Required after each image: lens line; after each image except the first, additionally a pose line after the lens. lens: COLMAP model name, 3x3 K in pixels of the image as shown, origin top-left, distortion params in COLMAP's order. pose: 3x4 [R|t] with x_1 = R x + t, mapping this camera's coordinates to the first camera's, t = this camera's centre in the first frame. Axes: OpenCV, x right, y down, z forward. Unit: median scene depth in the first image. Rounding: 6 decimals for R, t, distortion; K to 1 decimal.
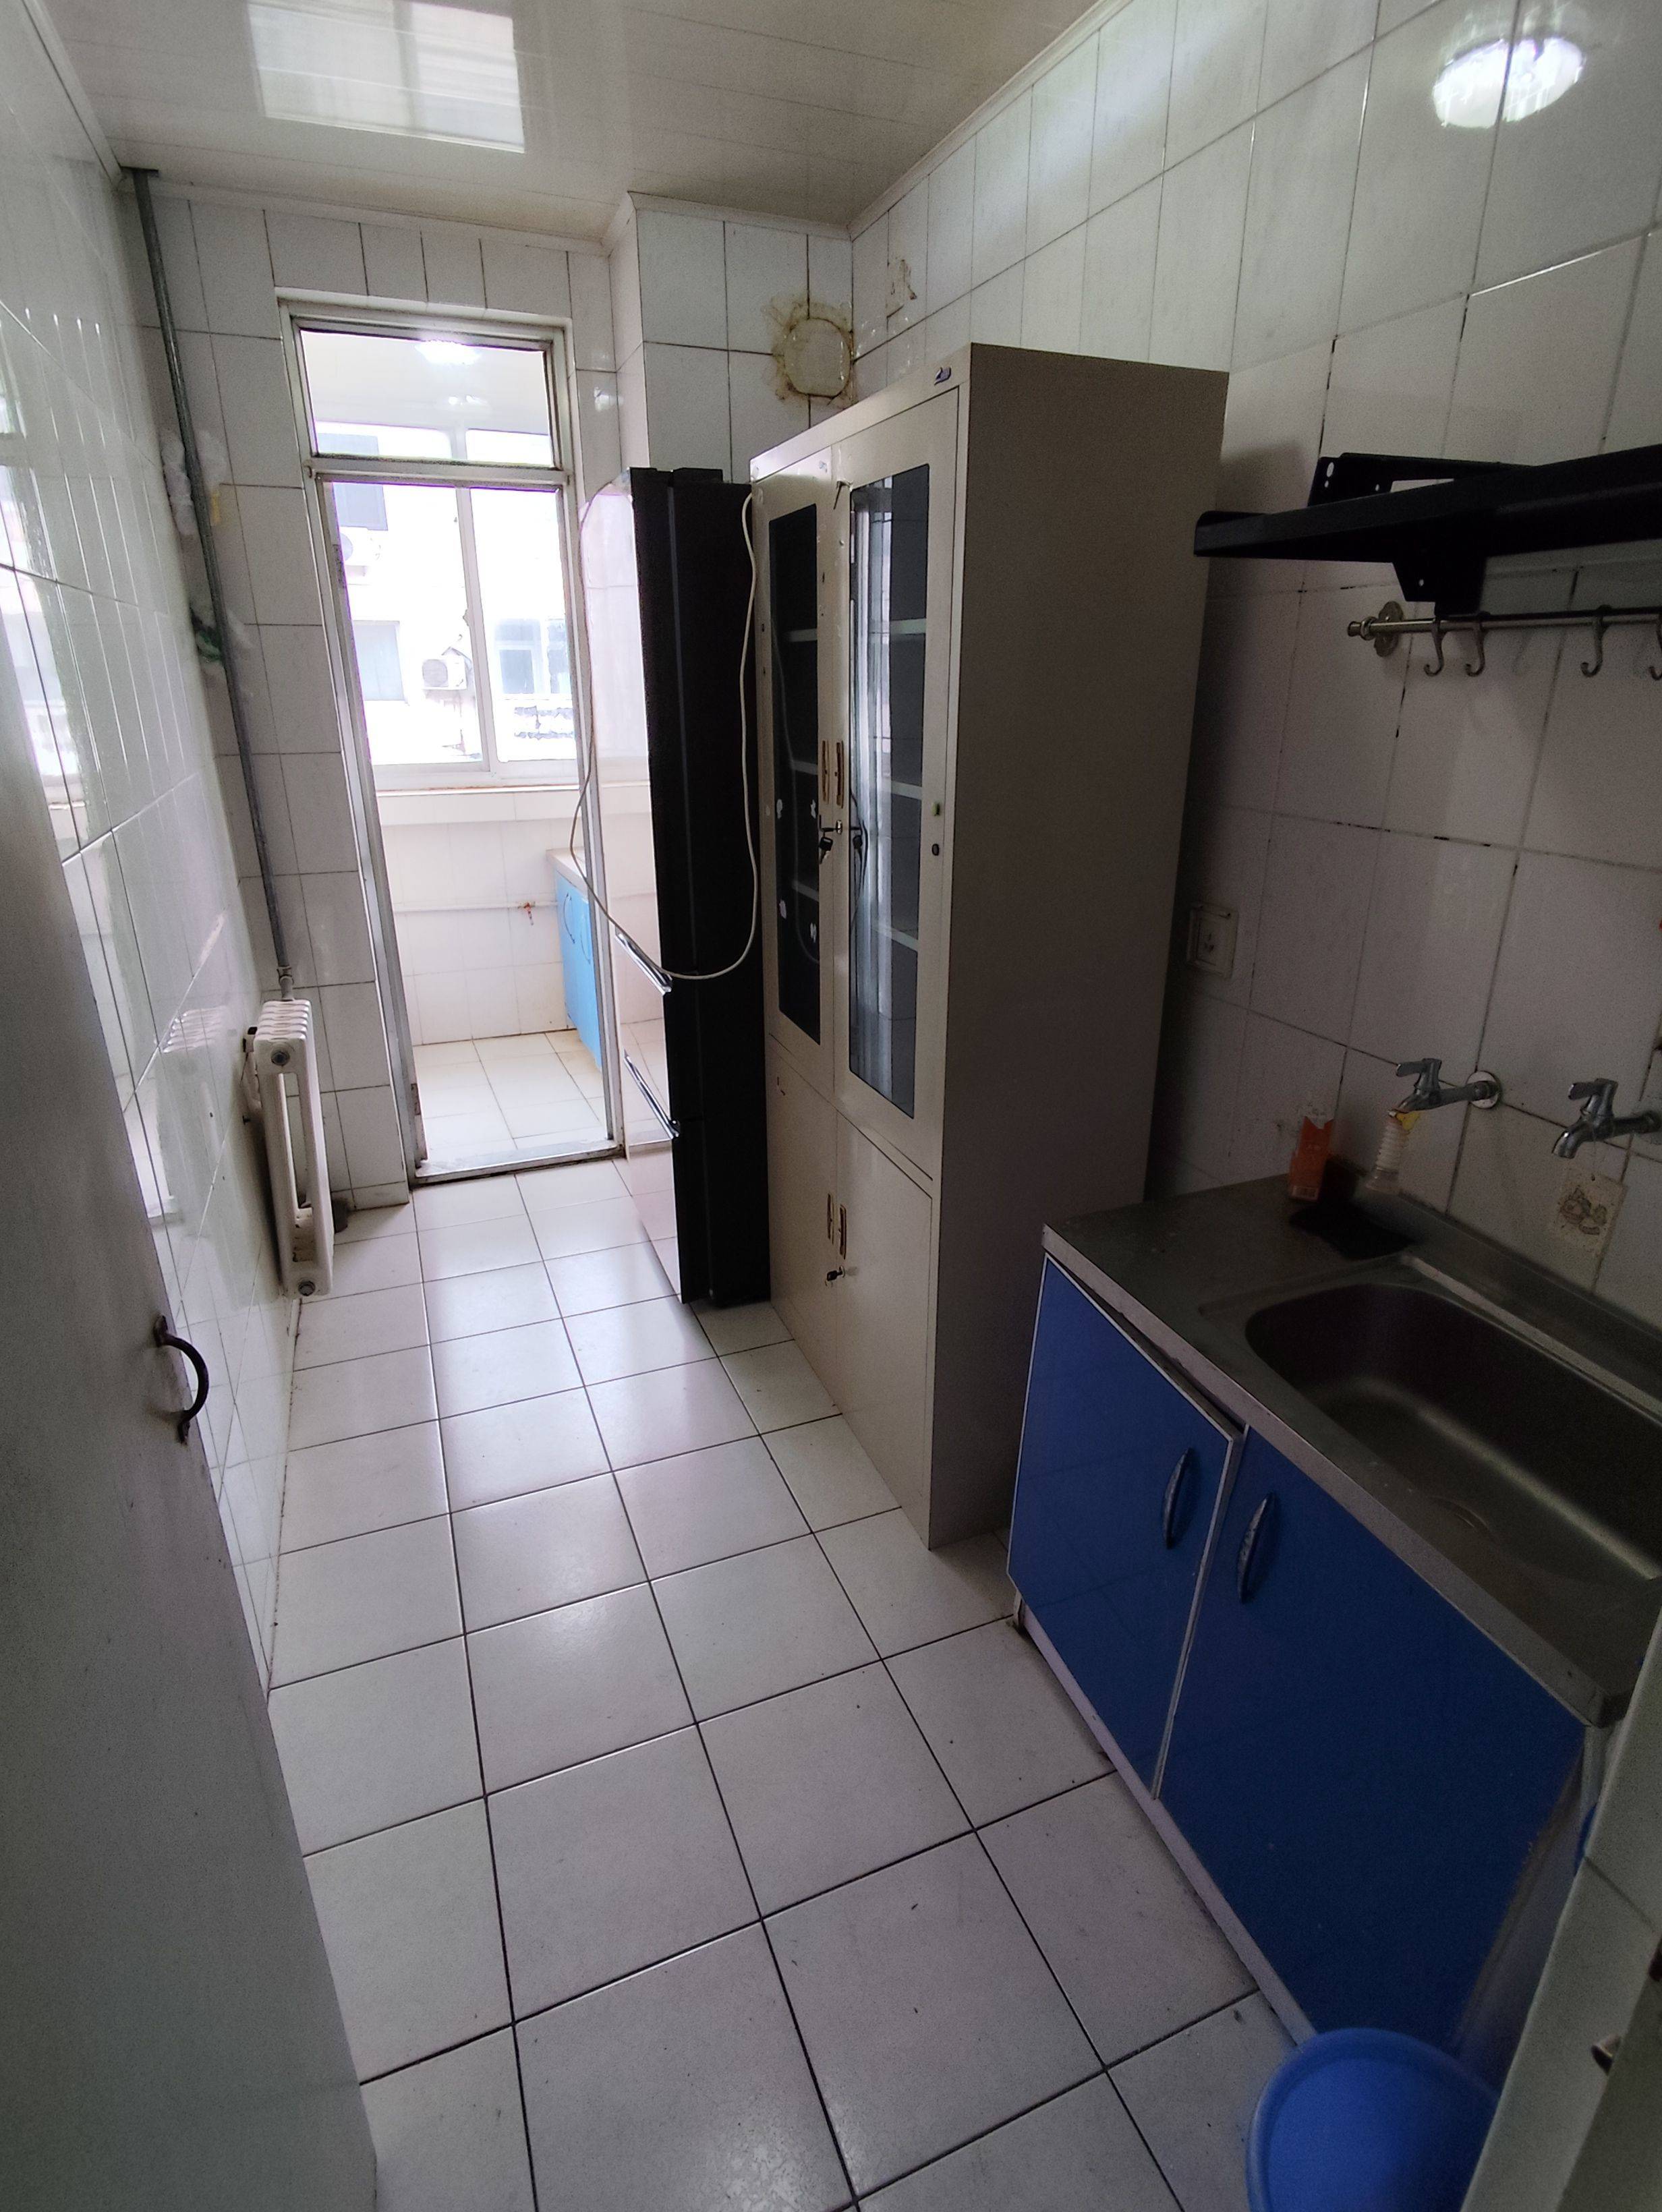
lens RADIAL K [[1136.1, 0, 834.1], [0, 1136.1, 1106.5], [0, 0, 1]] dist [0.002505, -0.000002]
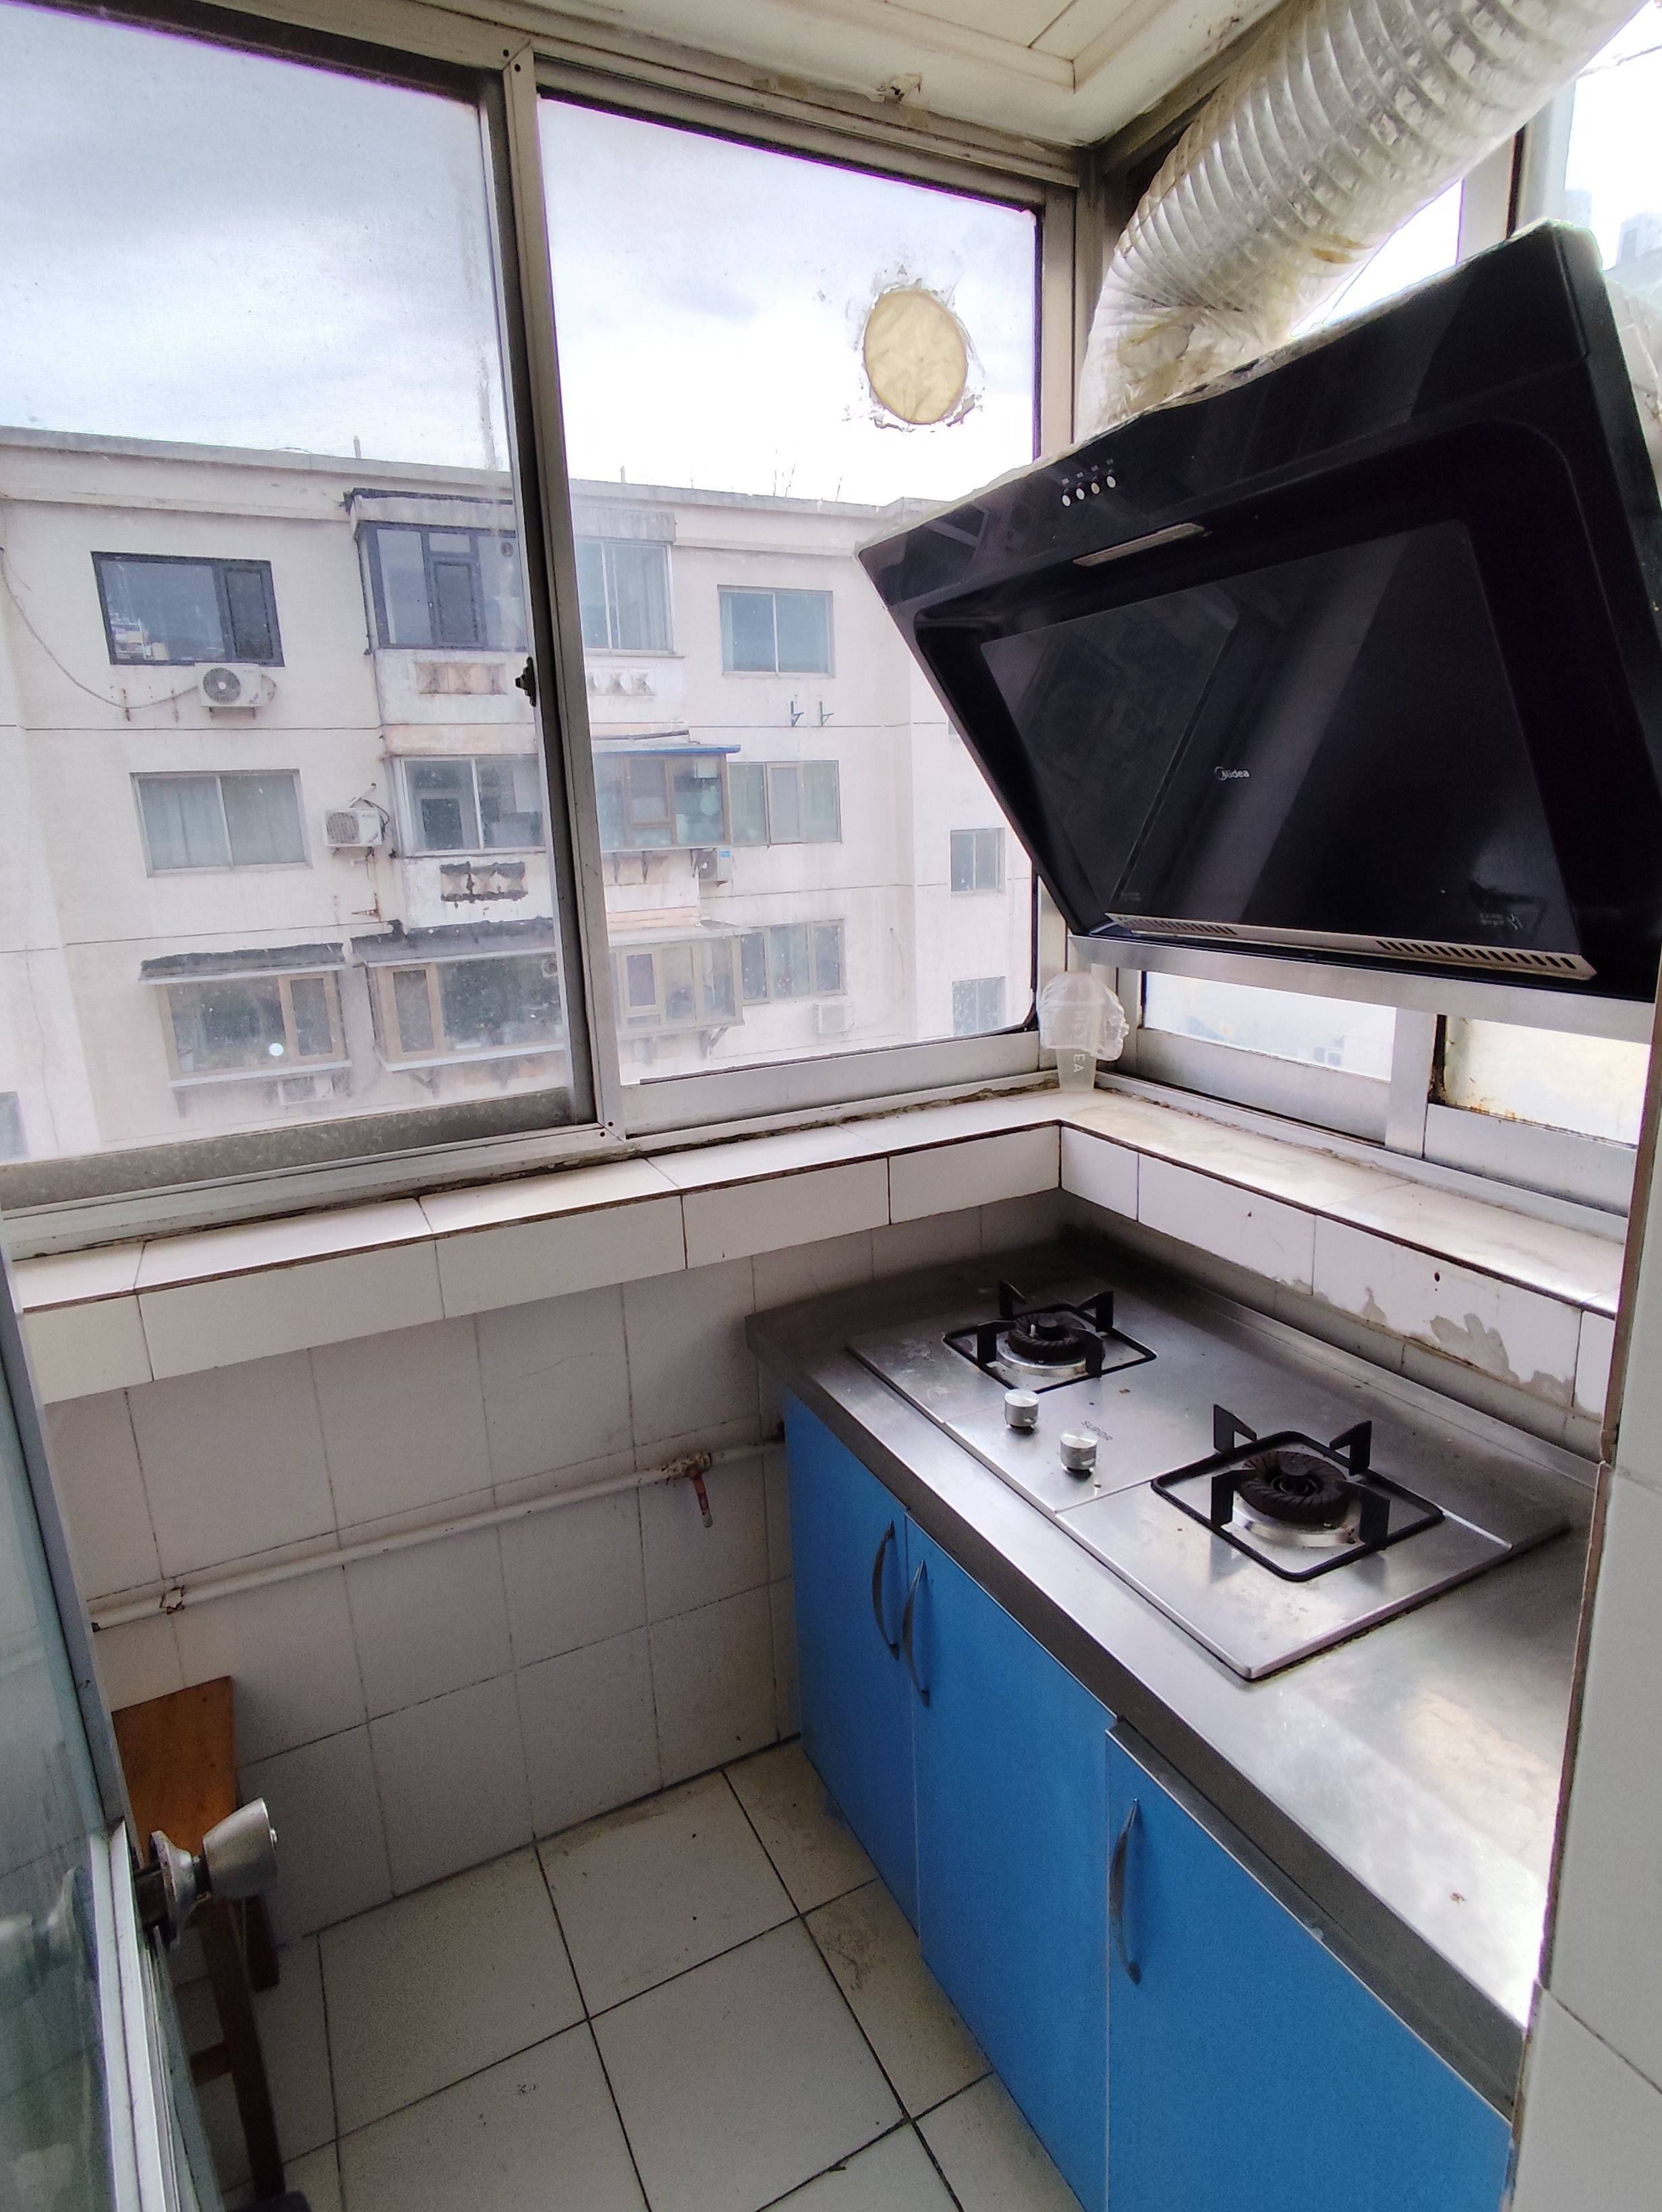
lens RADIAL K [[1145.3, 0, 831.7], [0, 1145.3, 1100.8], [0, 0, 1]] dist [-0.017005, 0.000222]
pose [[0.996425, -0.041355, 0.073673, -0.066904], [0.050229, 0.991136, -0.122989, -0.066067], [-0.067934, 0.126250, 0.989670, 0.182442]]
